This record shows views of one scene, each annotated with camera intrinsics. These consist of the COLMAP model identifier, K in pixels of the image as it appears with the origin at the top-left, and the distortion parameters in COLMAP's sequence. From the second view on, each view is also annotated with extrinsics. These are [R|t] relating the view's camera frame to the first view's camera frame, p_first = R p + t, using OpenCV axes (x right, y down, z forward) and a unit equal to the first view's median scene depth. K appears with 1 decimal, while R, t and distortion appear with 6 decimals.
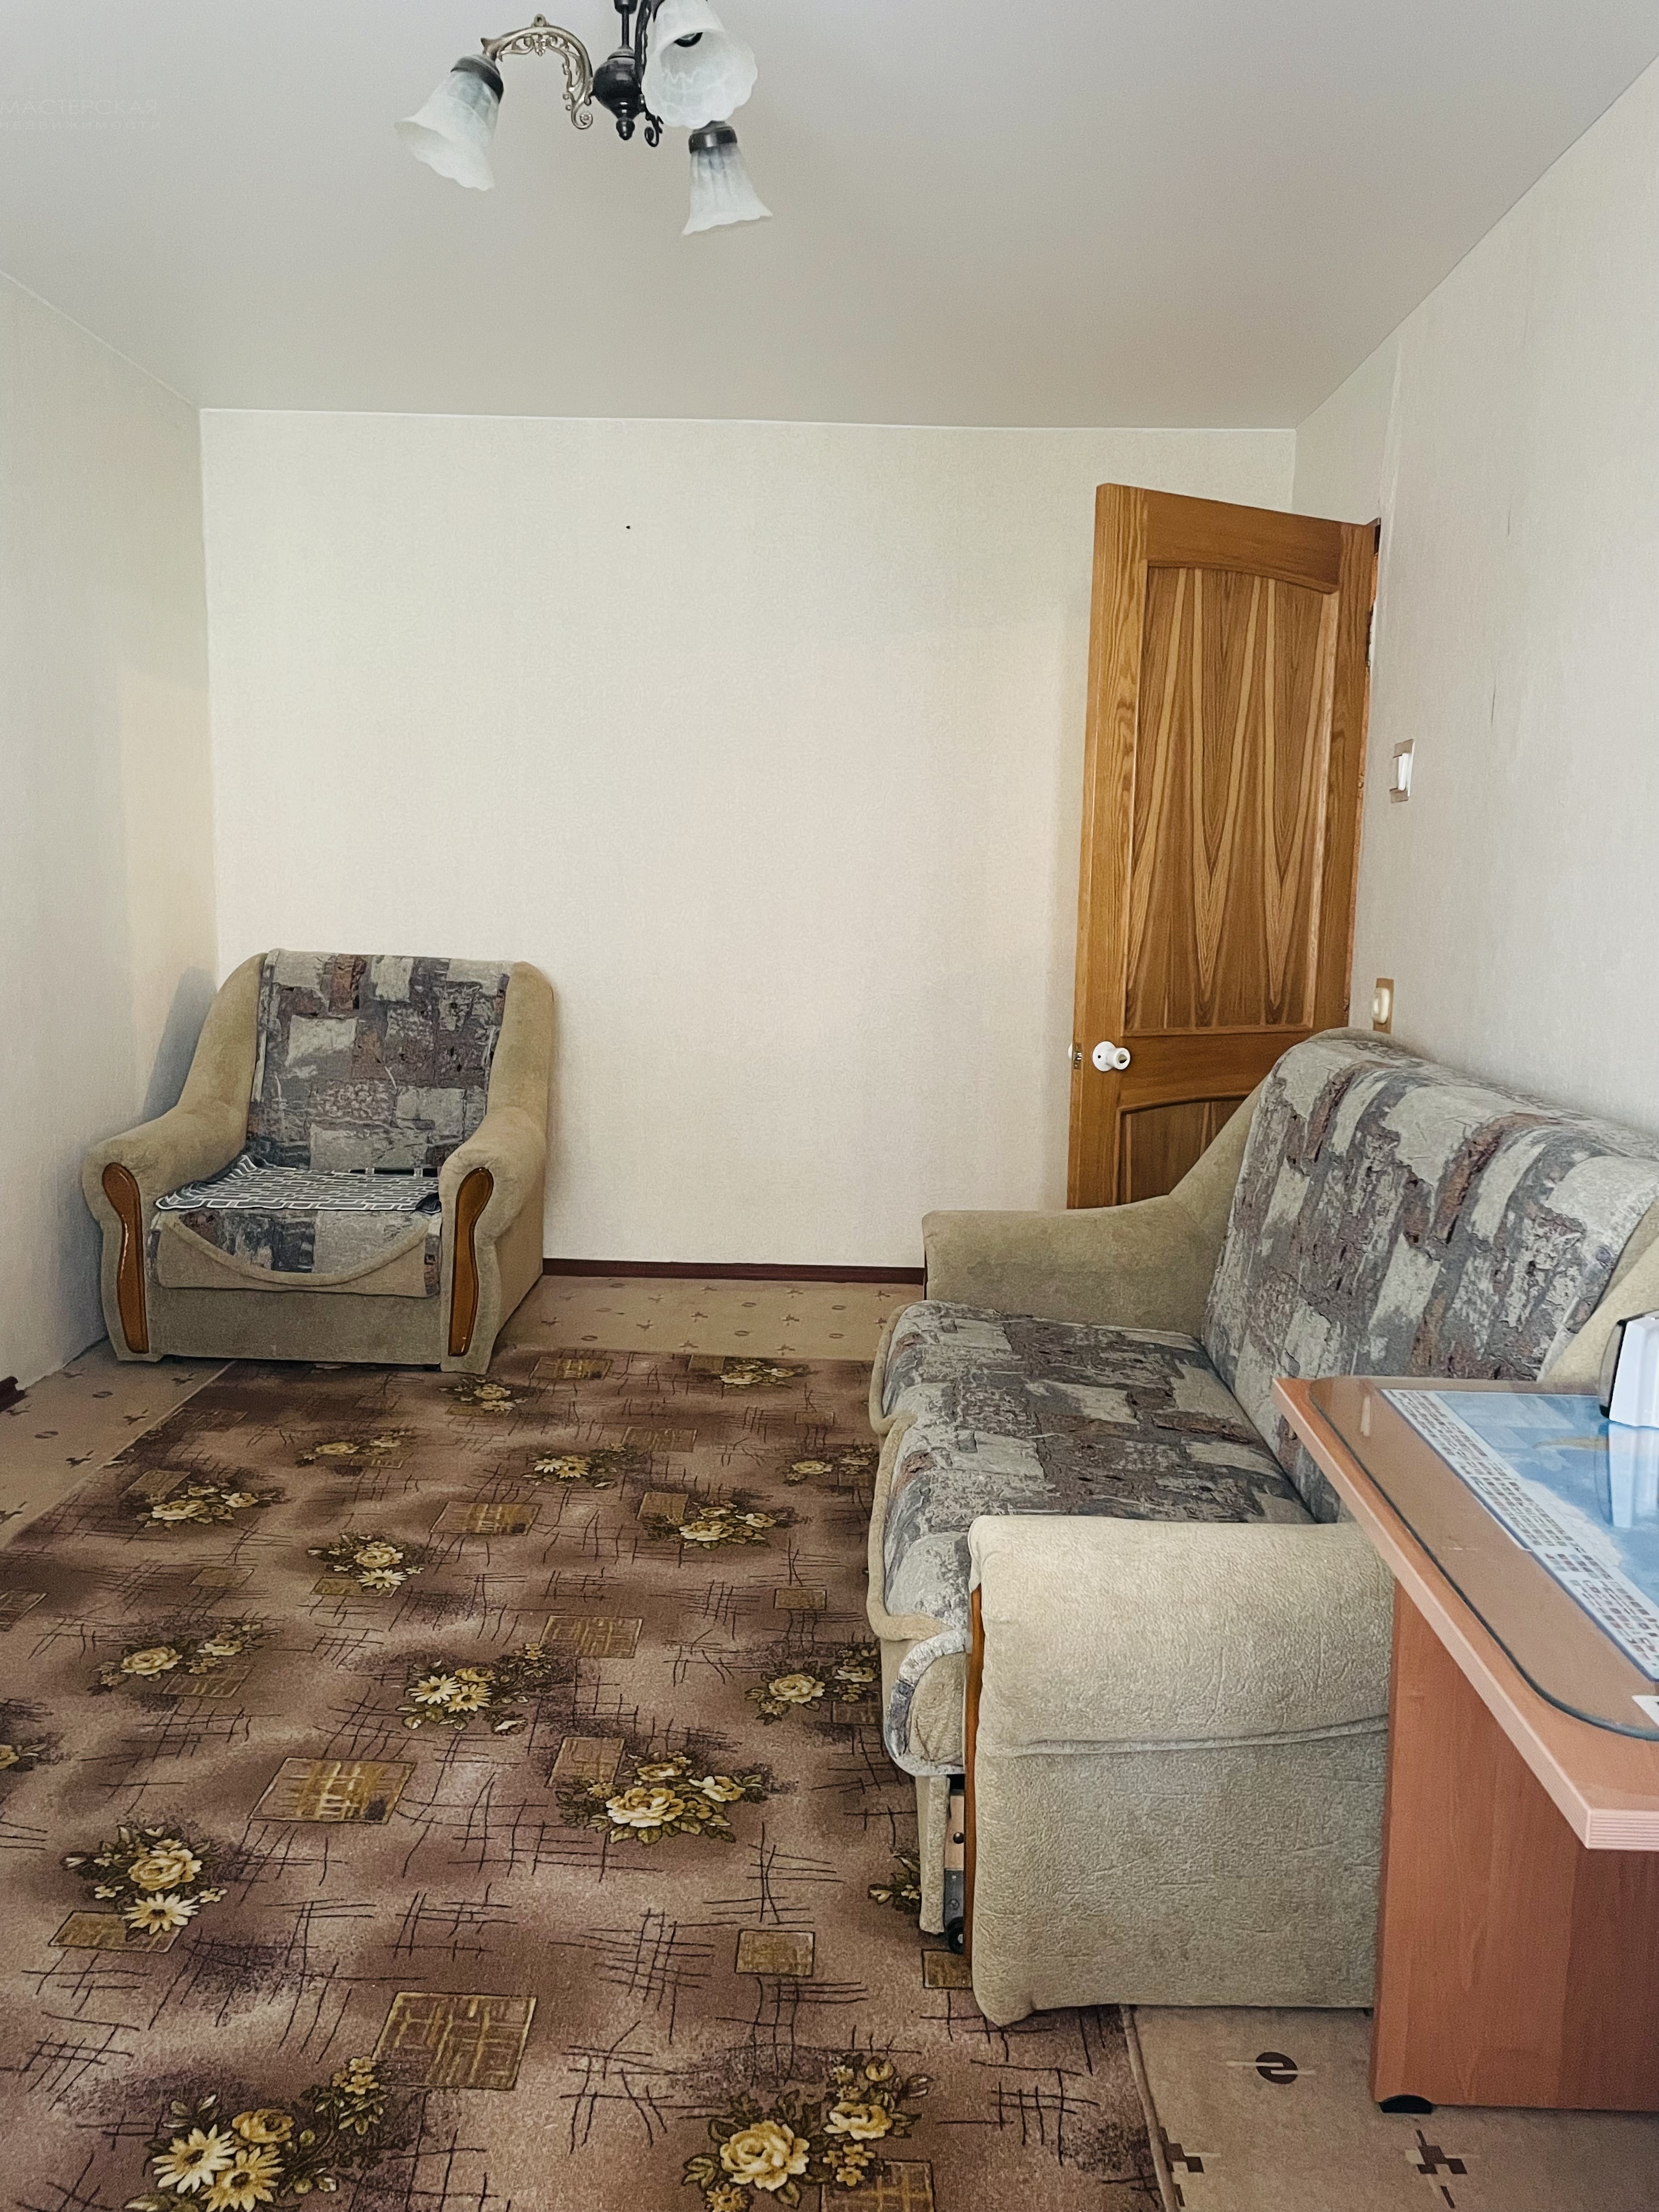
lens RADIAL K [[1661.6, 0, 839.2], [0, 1661.6, 1110.3], [0, 0, 1]] dist [0.087226, -0.112330]
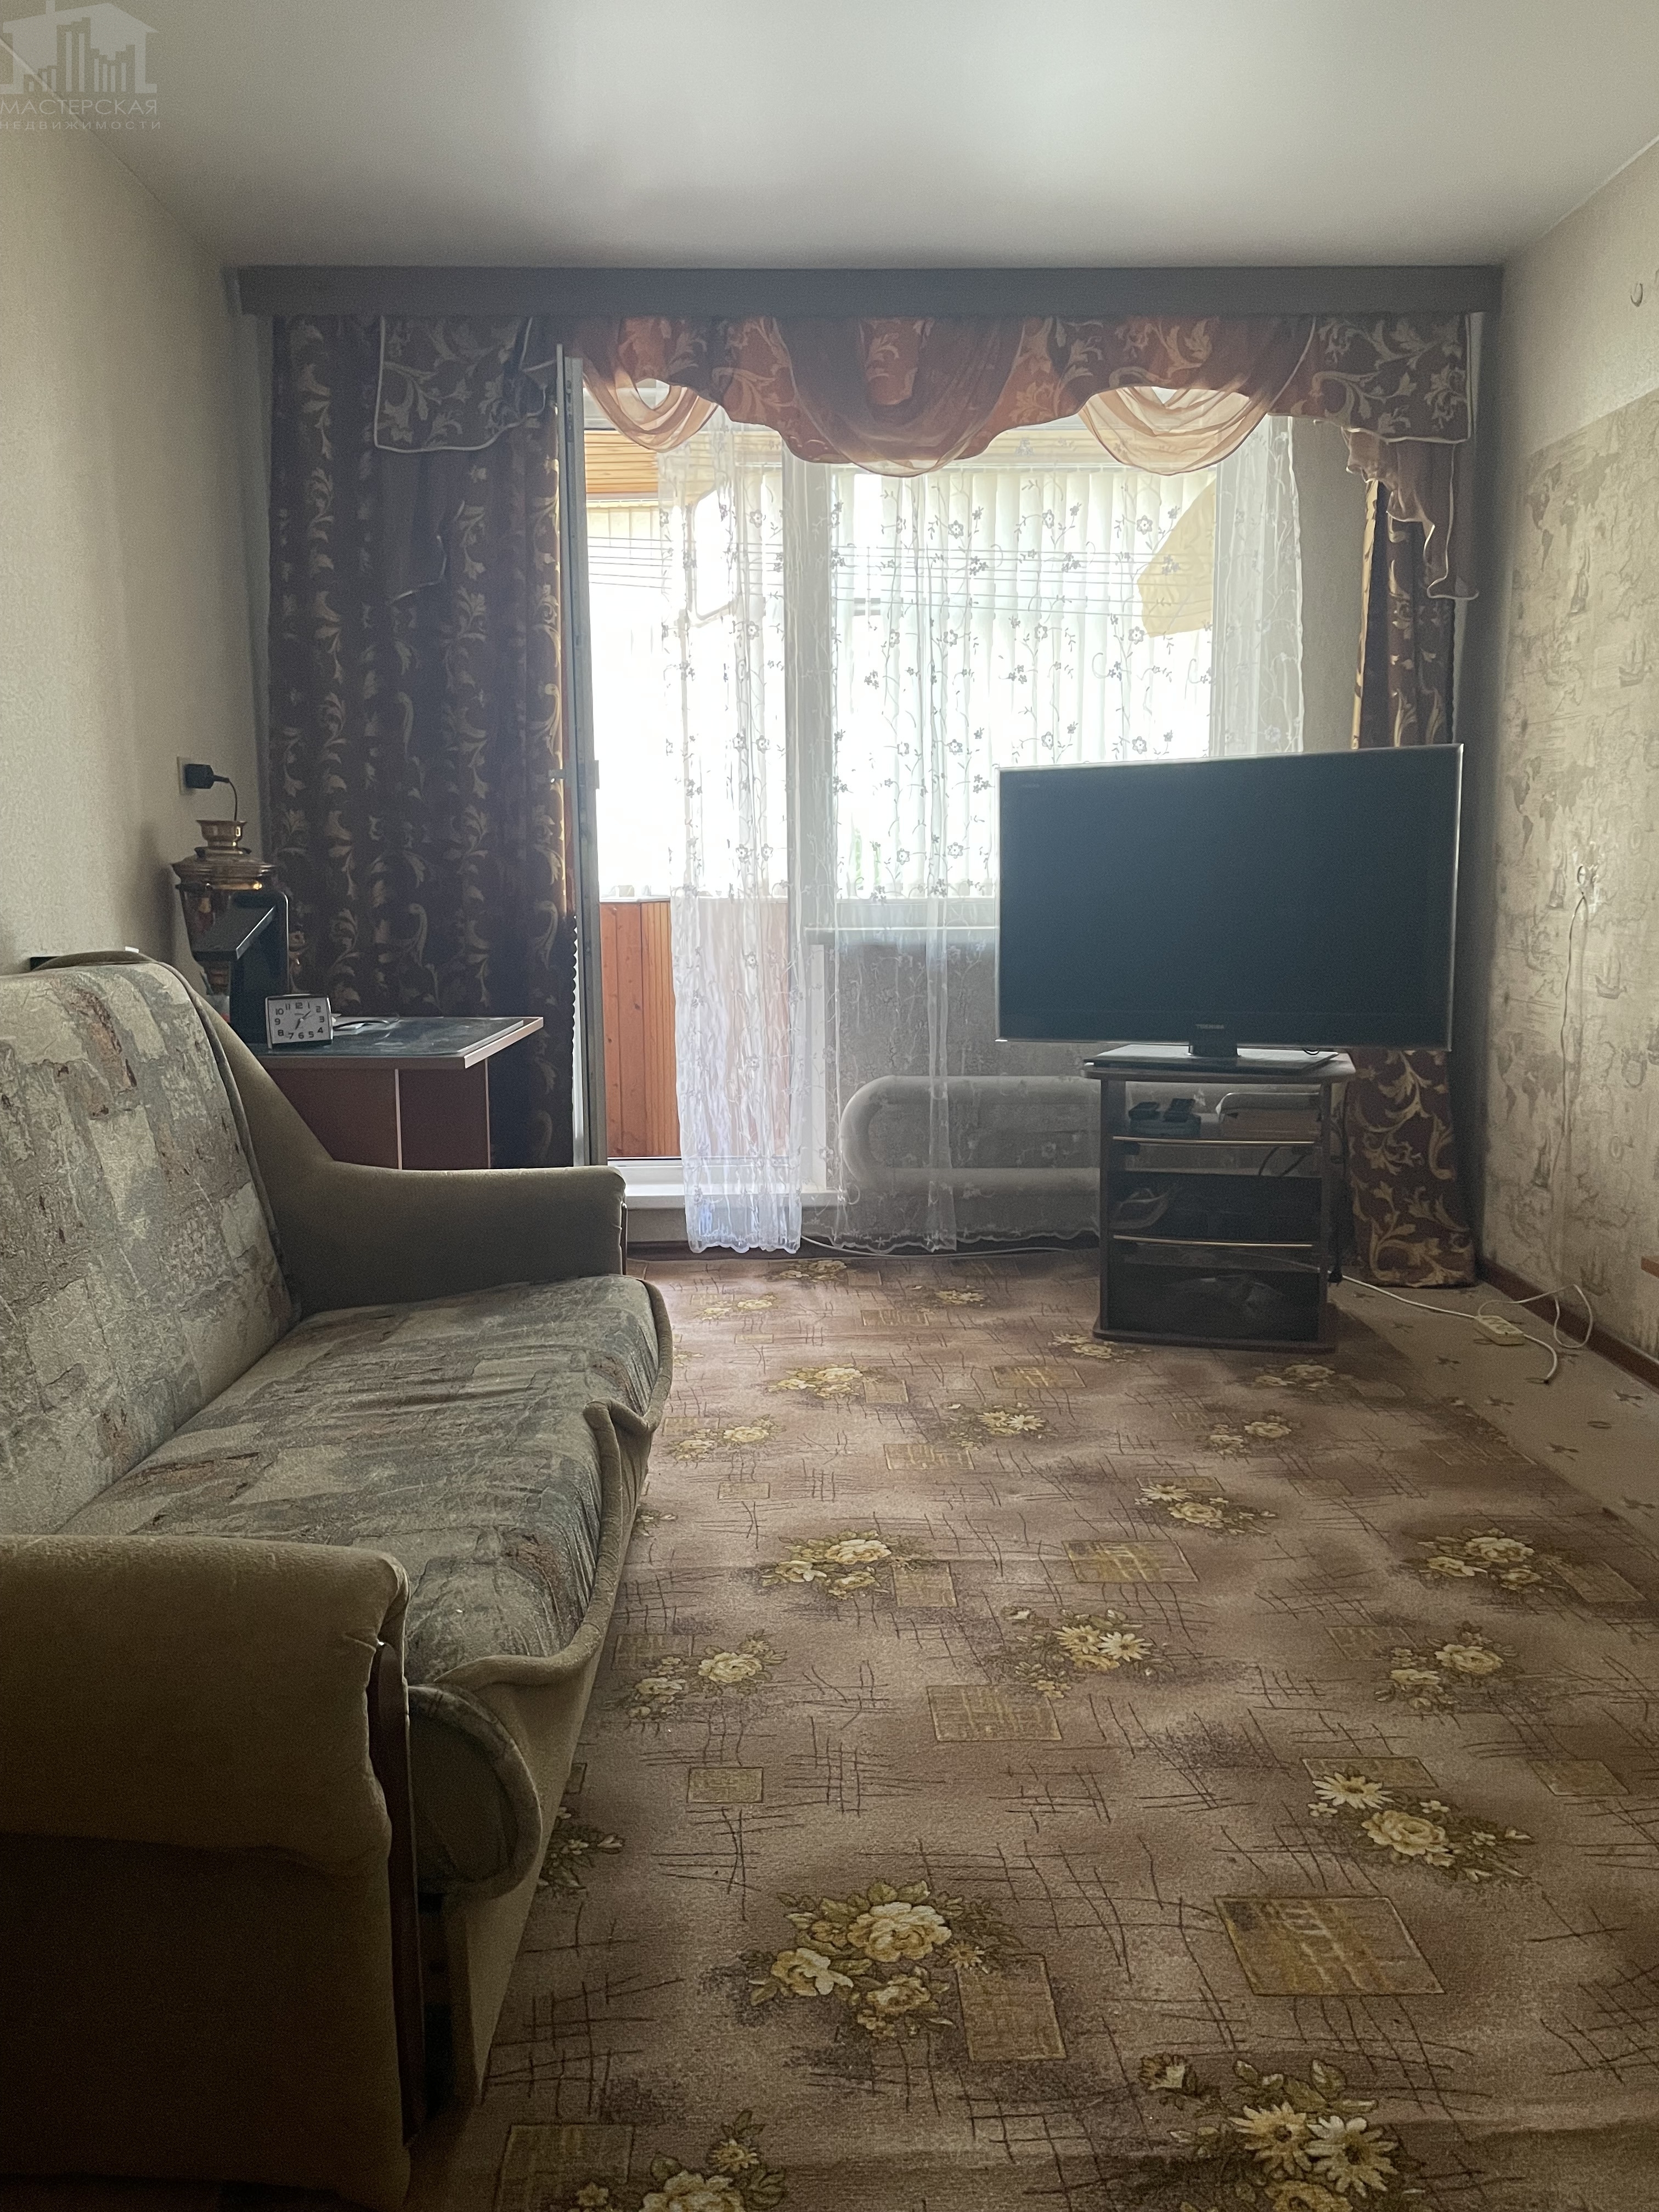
lens RADIAL K [[1661.6, 0, 845.2], [0, 1661.6, 1111.1], [0, 0, 1]] dist [0.087226, -0.112330]
pose [[-0.998930, -0.005256, -0.045951, -0.045044], [-0.017945, 0.959736, 0.280329, -0.194350], [0.042627, 0.280853, -0.958804, 1.822591]]
